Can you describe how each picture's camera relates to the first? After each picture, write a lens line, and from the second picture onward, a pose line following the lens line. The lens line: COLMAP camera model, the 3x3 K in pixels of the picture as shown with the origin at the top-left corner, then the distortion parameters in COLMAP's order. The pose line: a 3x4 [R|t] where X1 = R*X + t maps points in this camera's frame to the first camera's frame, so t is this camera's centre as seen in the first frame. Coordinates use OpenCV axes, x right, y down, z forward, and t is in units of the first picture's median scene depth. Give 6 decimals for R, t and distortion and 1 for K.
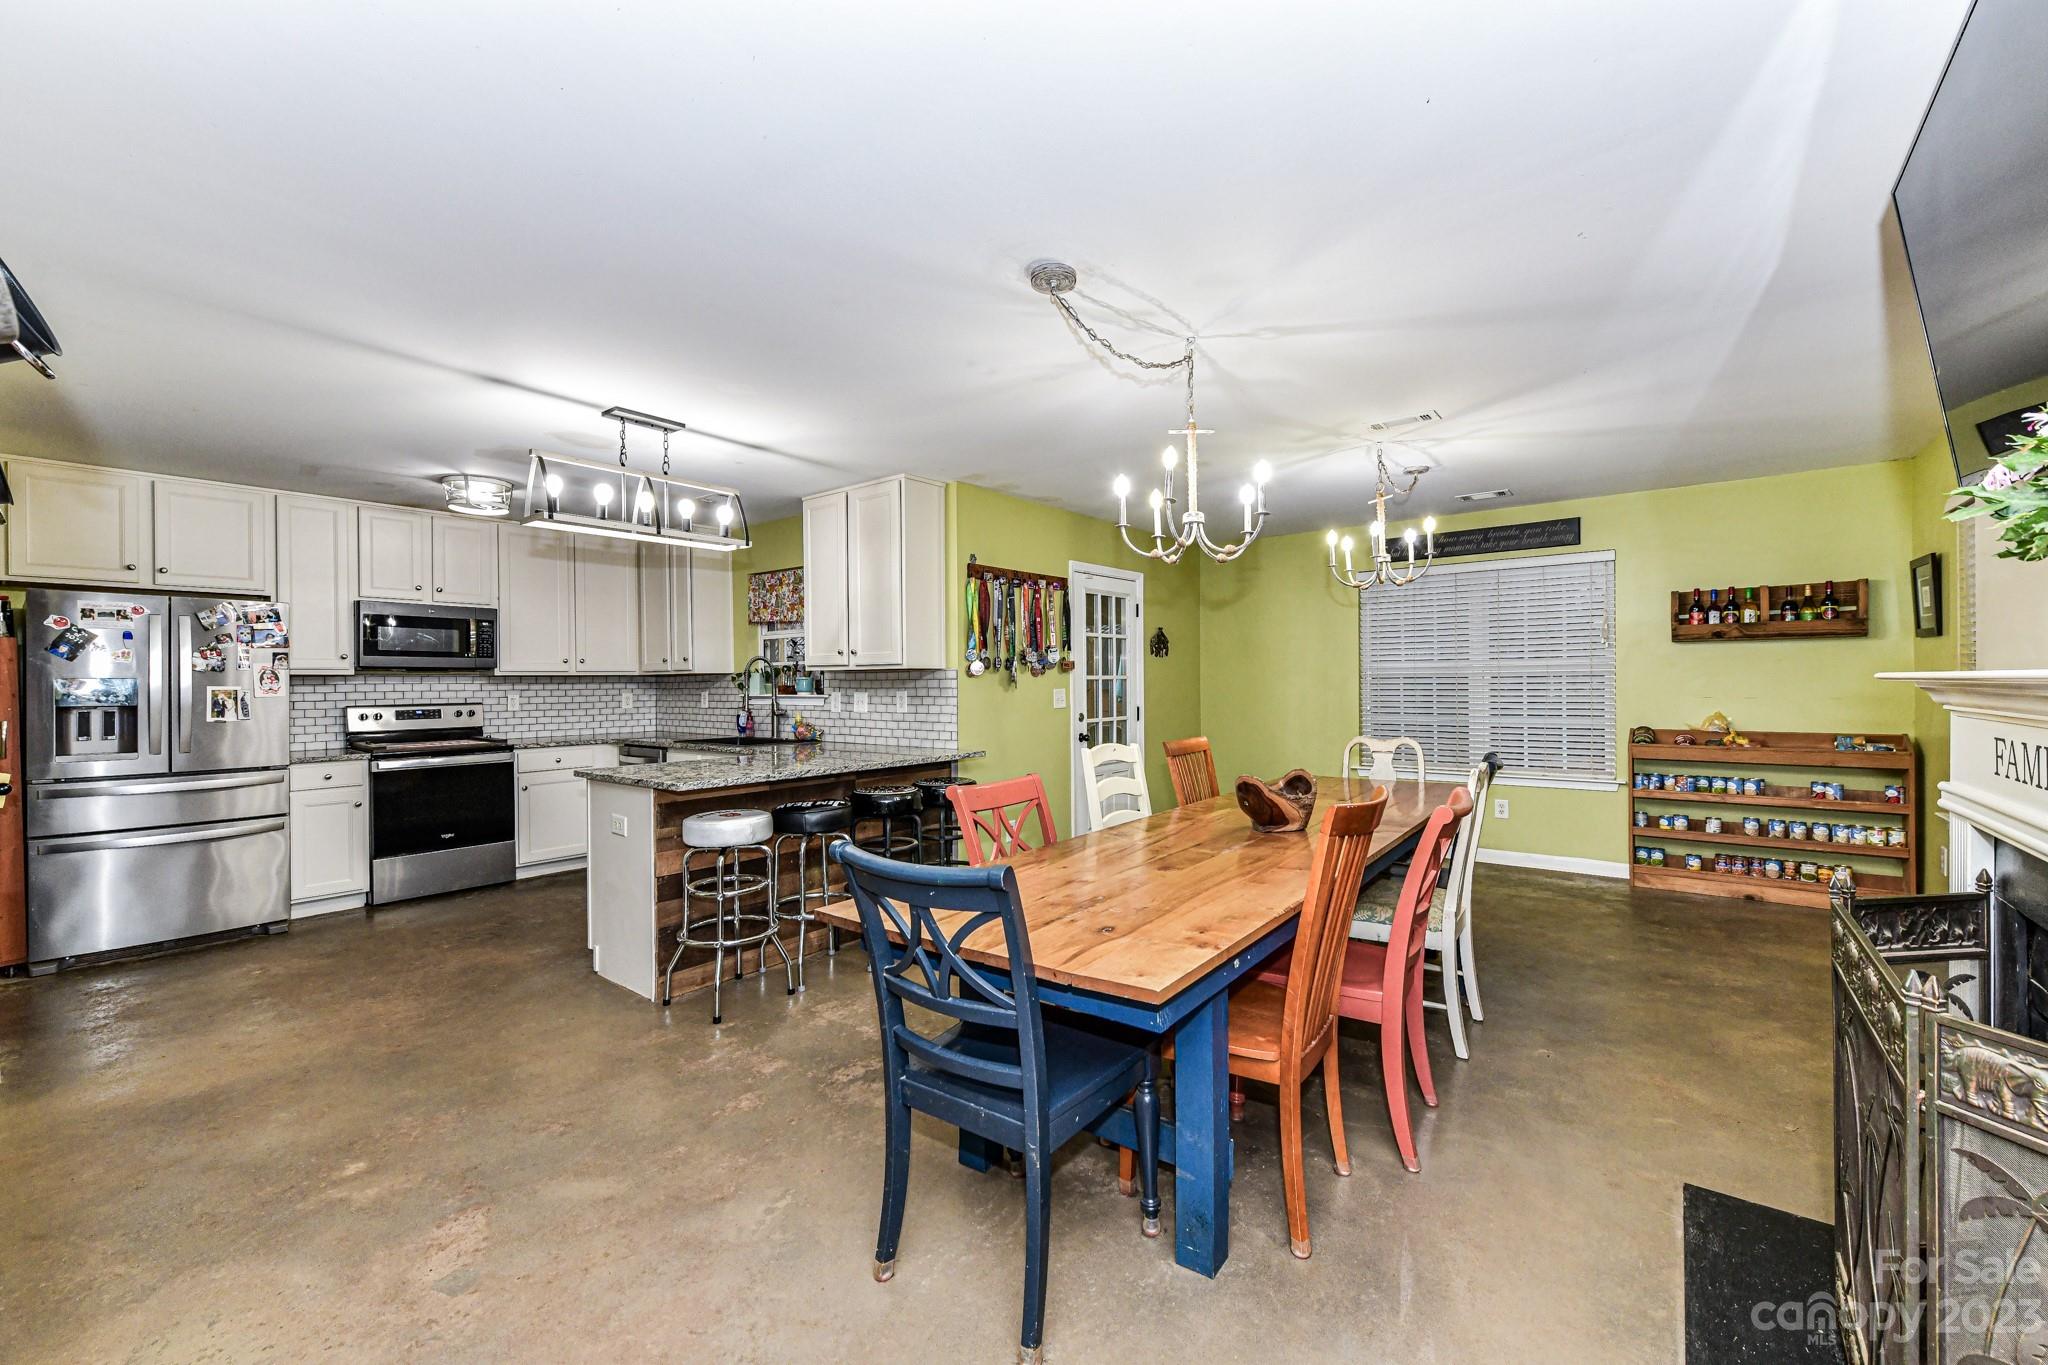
lens RADIAL K [[825.5, 0, 1034.8], [0, 825.5, 704.1], [0, 0, 1]] dist [0.000801, -0.000350]
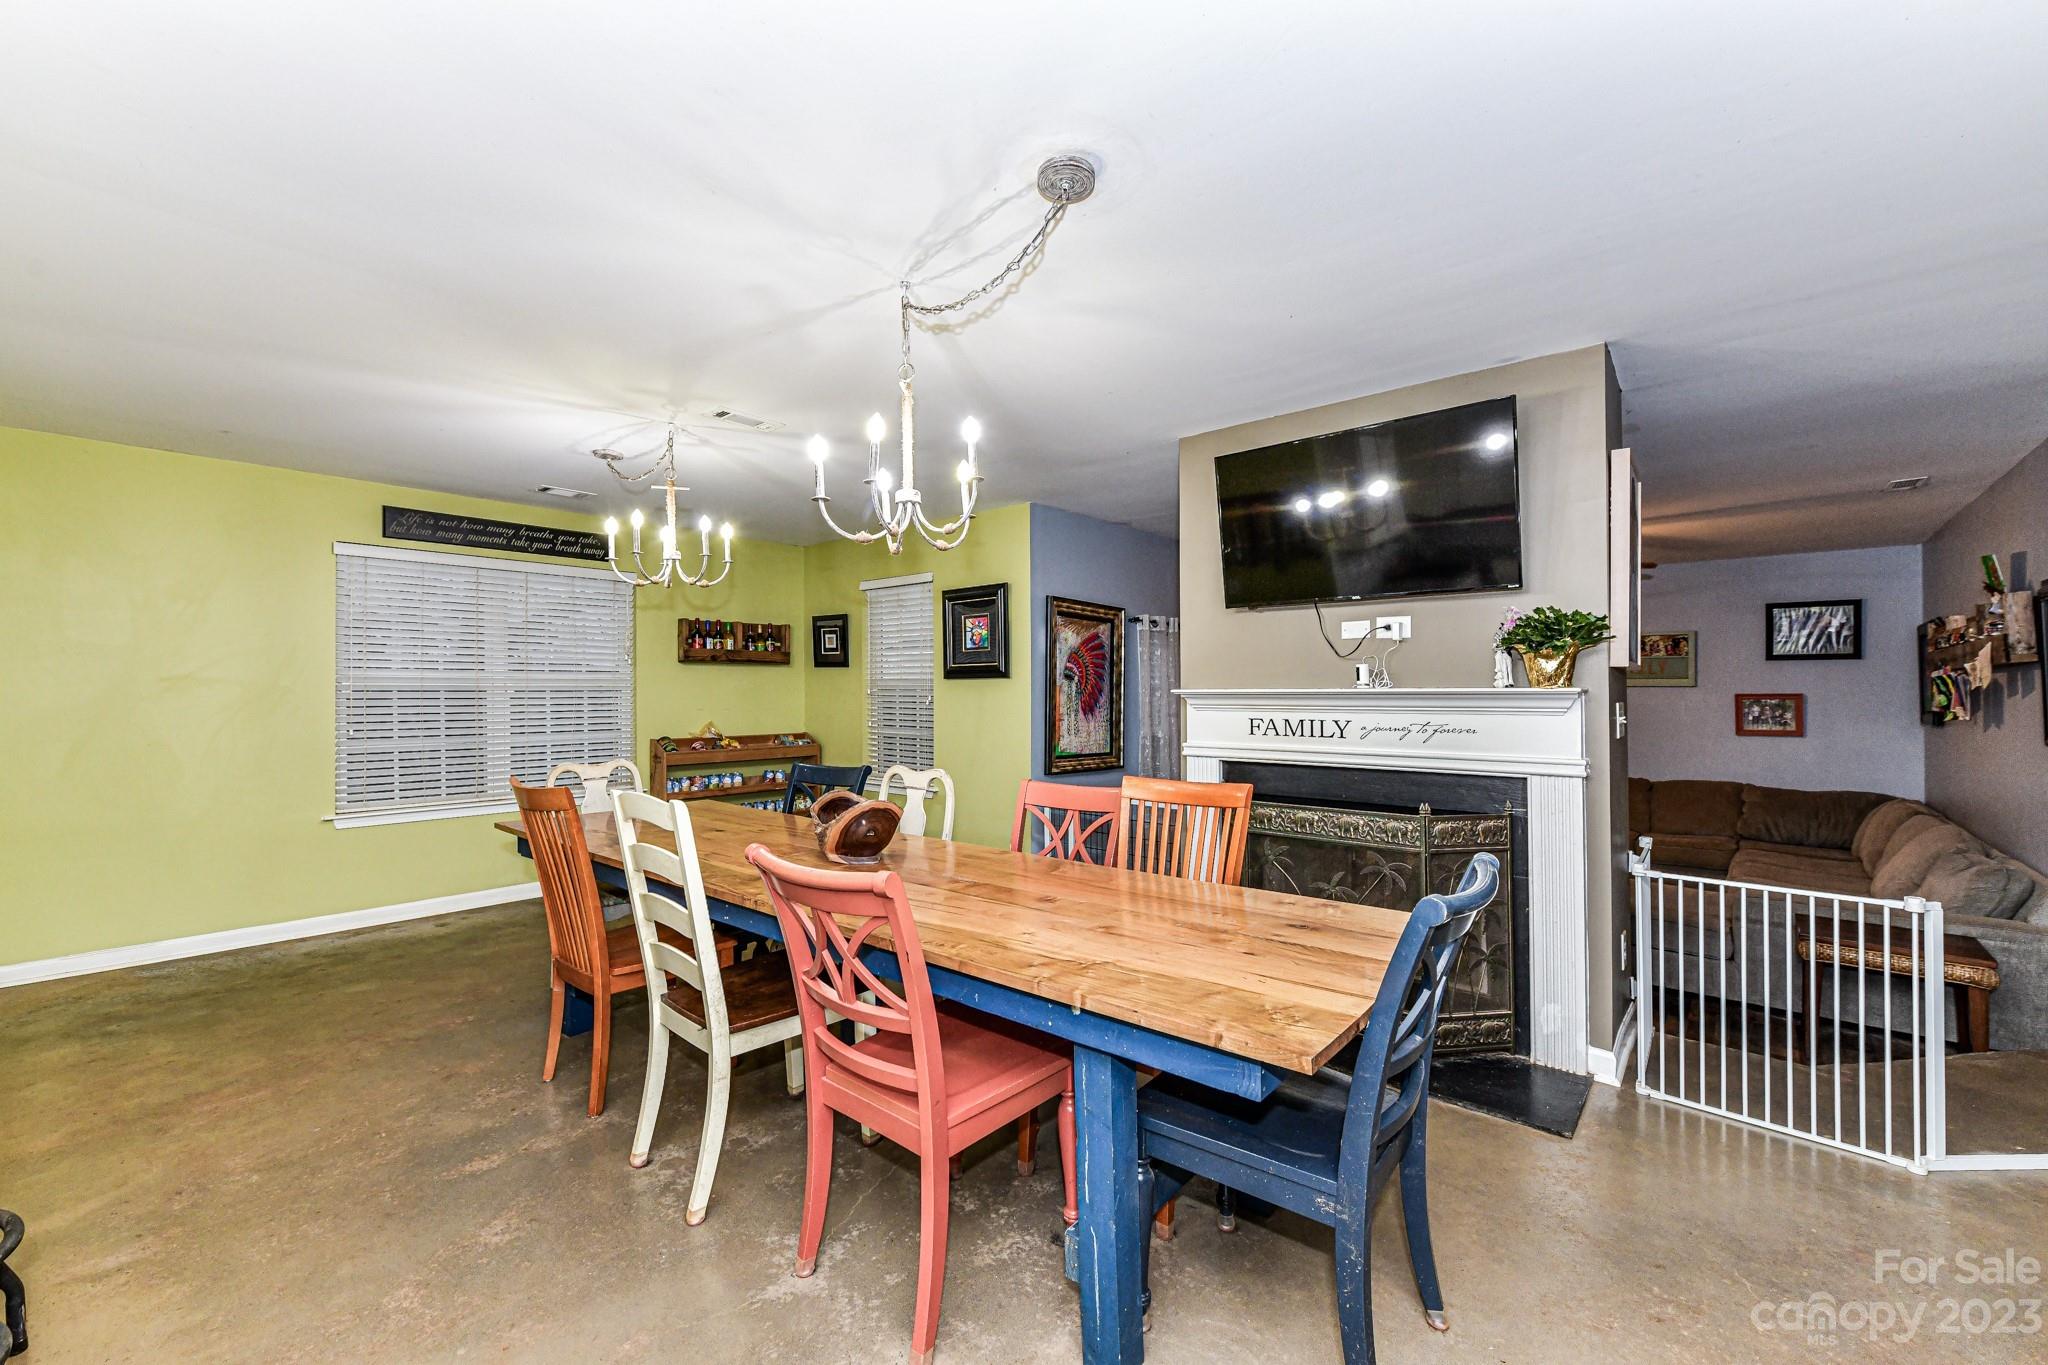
lens RADIAL K [[825.5, 0, 1025.0], [0, 825.5, 691.6], [0, 0, 1]] dist [0.000801, -0.000350]
pose [[0.062668, 0.009578, 0.997988, -0.360843], [0.029371, 0.999503, -0.011437, -0.007135], [-0.997602, 0.030028, 0.062356, 0.472937]]
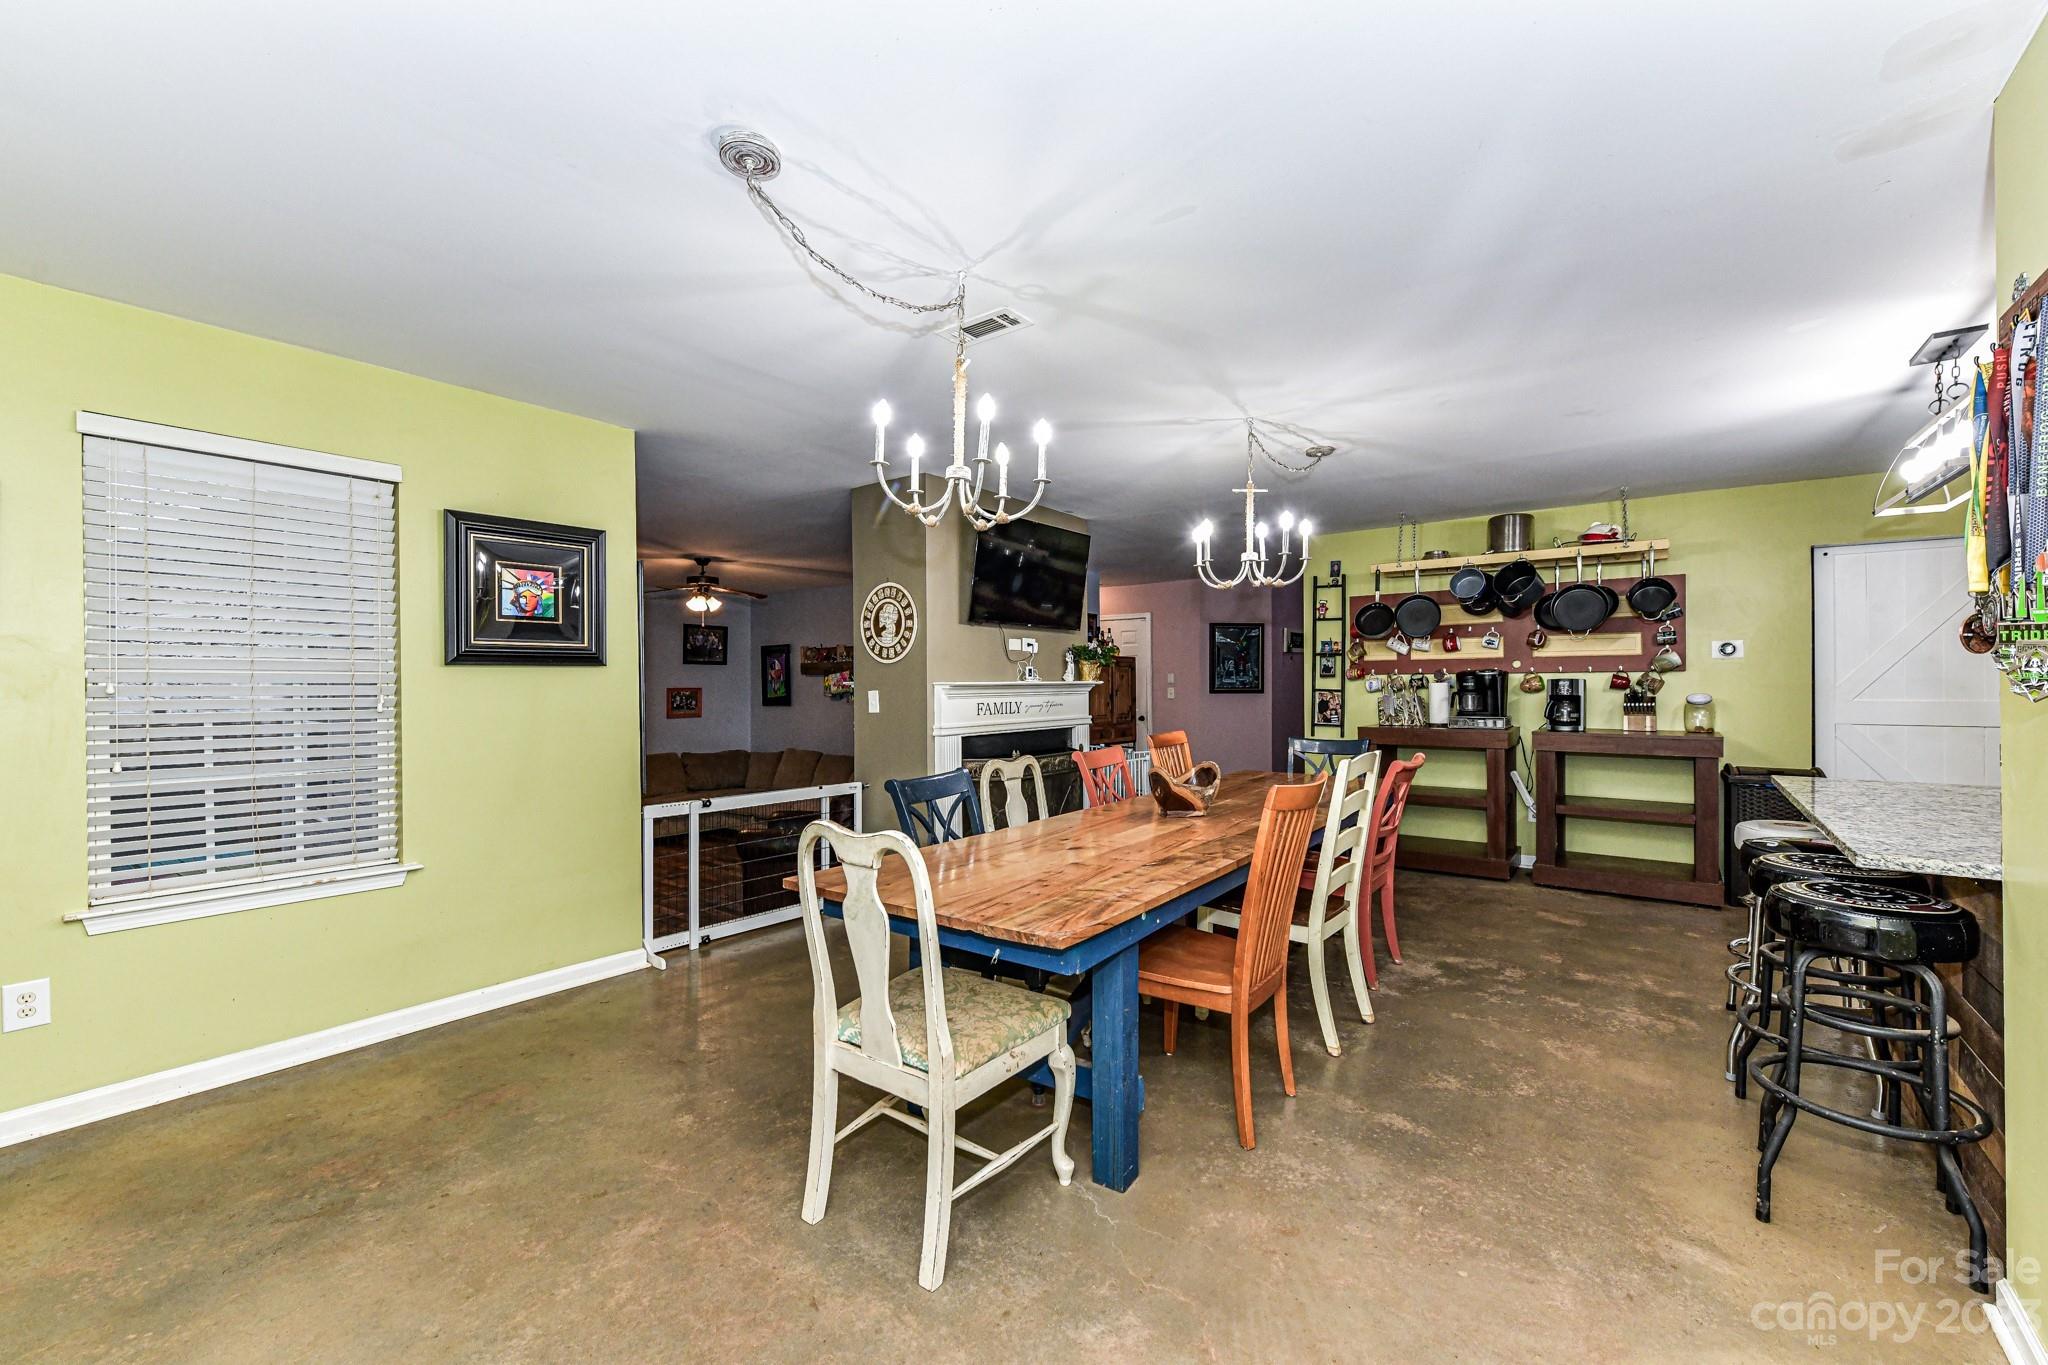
lens RADIAL K [[825.5, 0, 1033.7], [0, 825.5, 680.3], [0, 0, 1]] dist [0.000801, -0.000350]
pose [[-0.999858, 0.015413, -0.006863, 0.308427], [0.015243, 0.999593, 0.024113, -0.036400], [0.007232, 0.024005, -0.999686, 1.305445]]
